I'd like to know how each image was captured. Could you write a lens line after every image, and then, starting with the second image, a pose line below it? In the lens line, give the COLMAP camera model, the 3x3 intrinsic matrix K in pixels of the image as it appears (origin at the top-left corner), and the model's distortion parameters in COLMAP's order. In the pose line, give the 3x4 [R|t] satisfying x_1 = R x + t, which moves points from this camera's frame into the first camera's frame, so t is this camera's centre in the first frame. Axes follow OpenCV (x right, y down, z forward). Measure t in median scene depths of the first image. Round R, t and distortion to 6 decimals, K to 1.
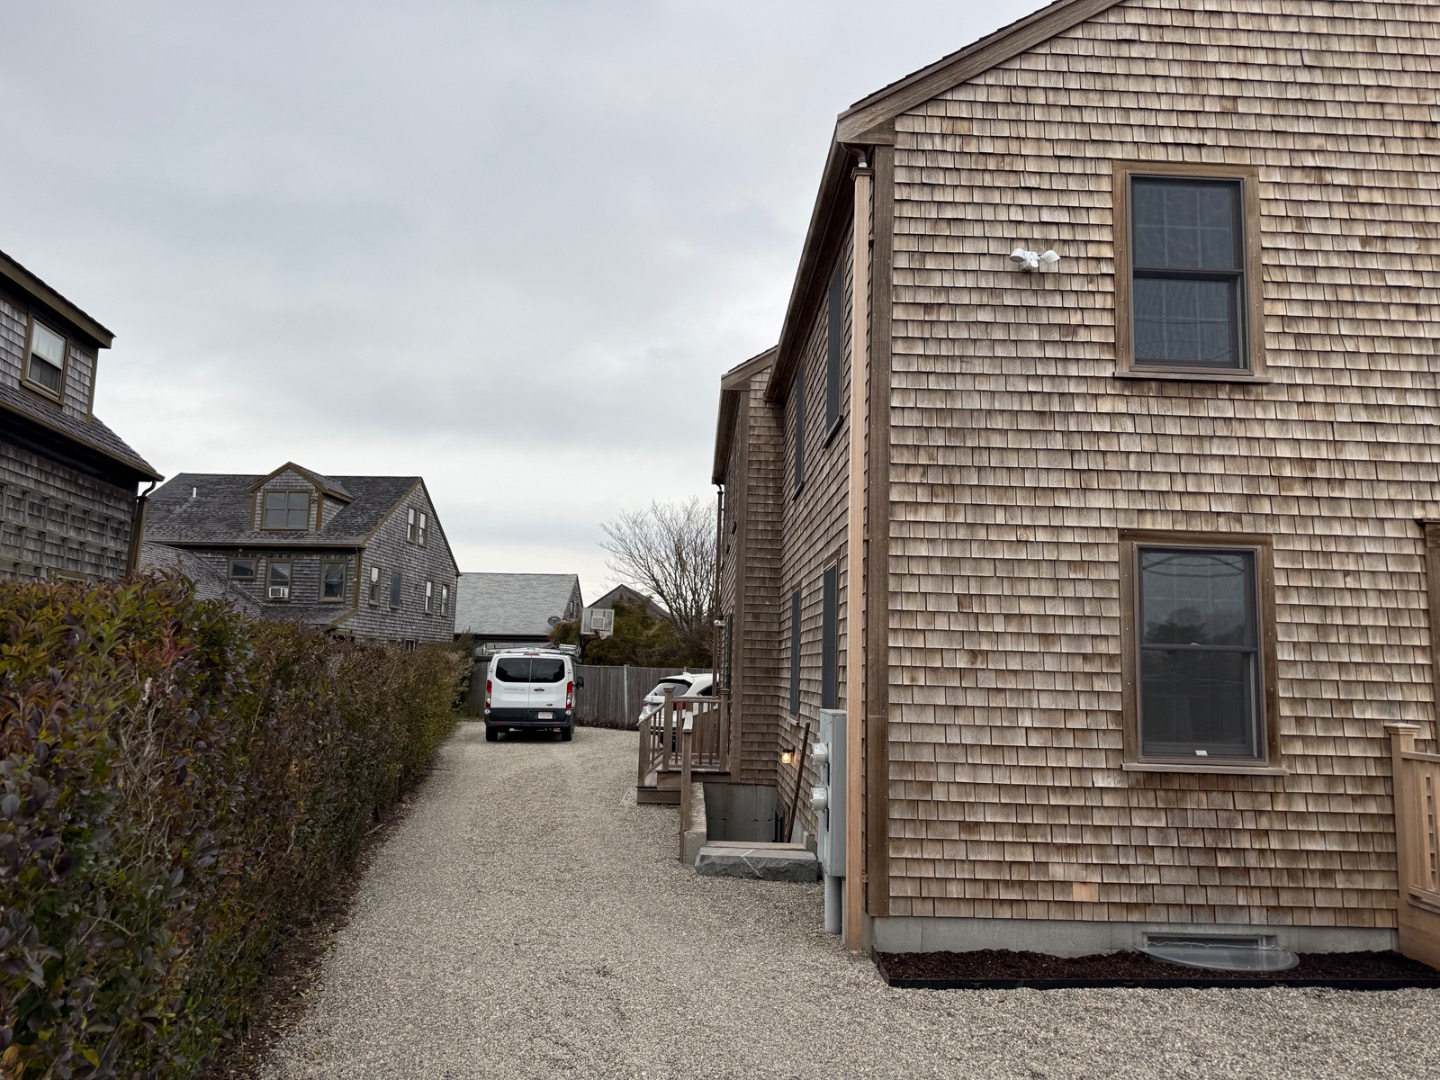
lens RADIAL K [[1009.8, 0, 729.8], [0, 1009.8, 546.6], [0, 0, 1]] dist [0.091705, -0.107956]
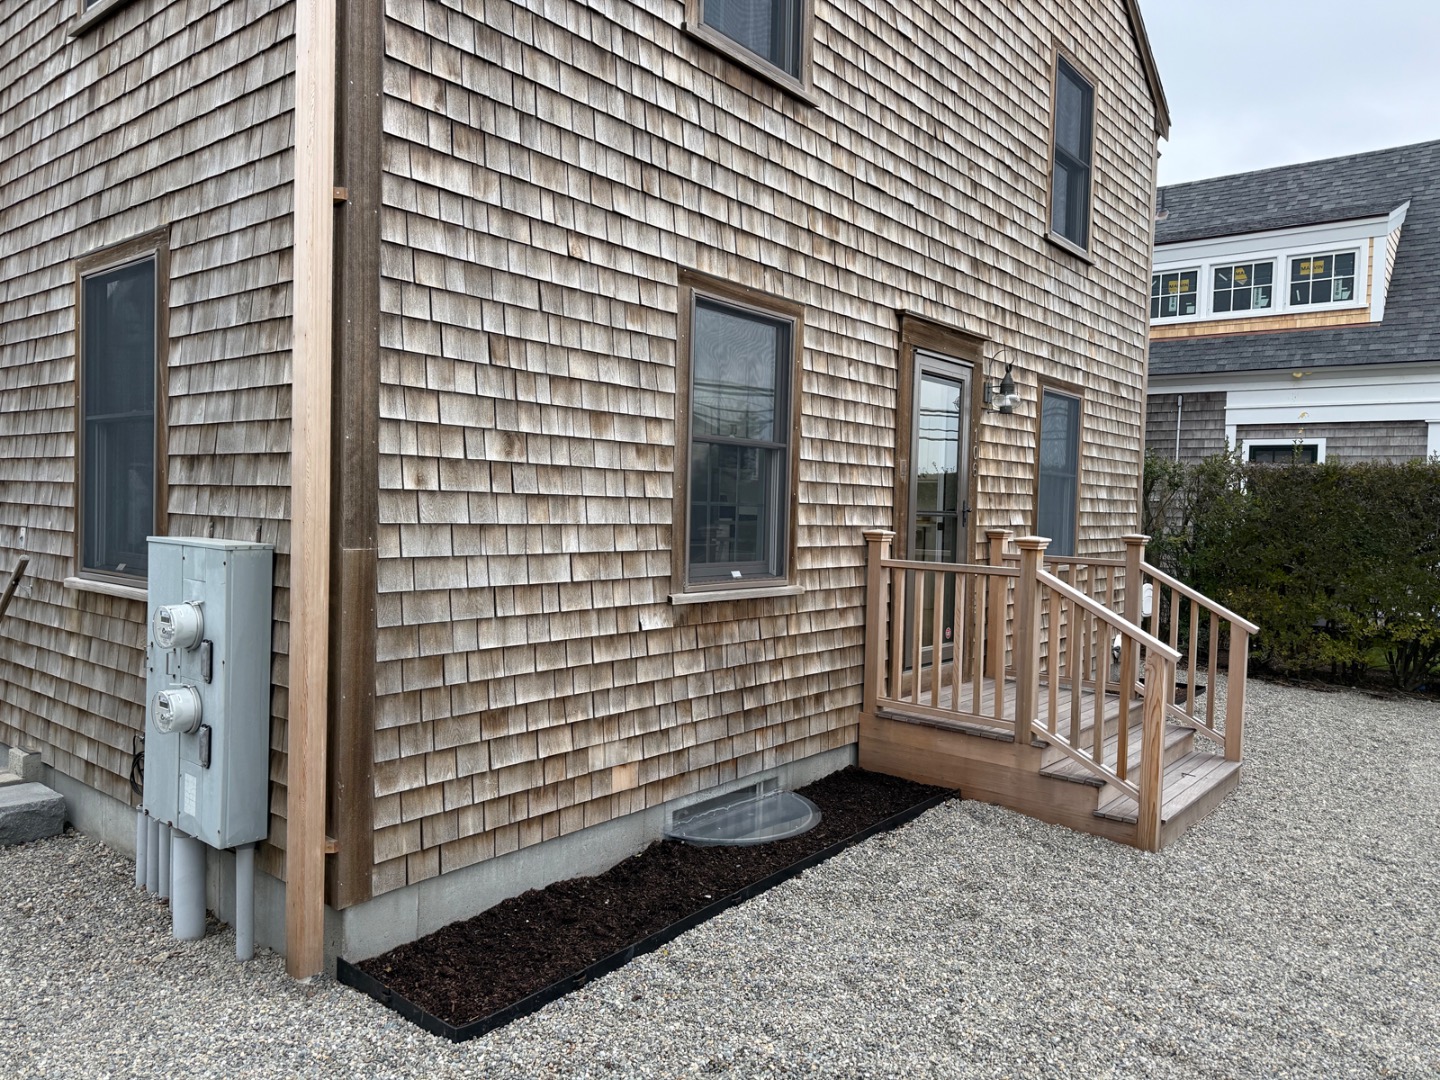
lens RADIAL K [[1009.8, 0, 733.7], [0, 1009.8, 543.2], [0, 0, 1]] dist [0.091705, -0.107956]
pose [[0.662036, -0.038004, 0.748508, -0.117306], [-0.099405, 0.985438, 0.137954, 0.069400], [-0.742851, -0.165736, 0.648617, 0.491911]]
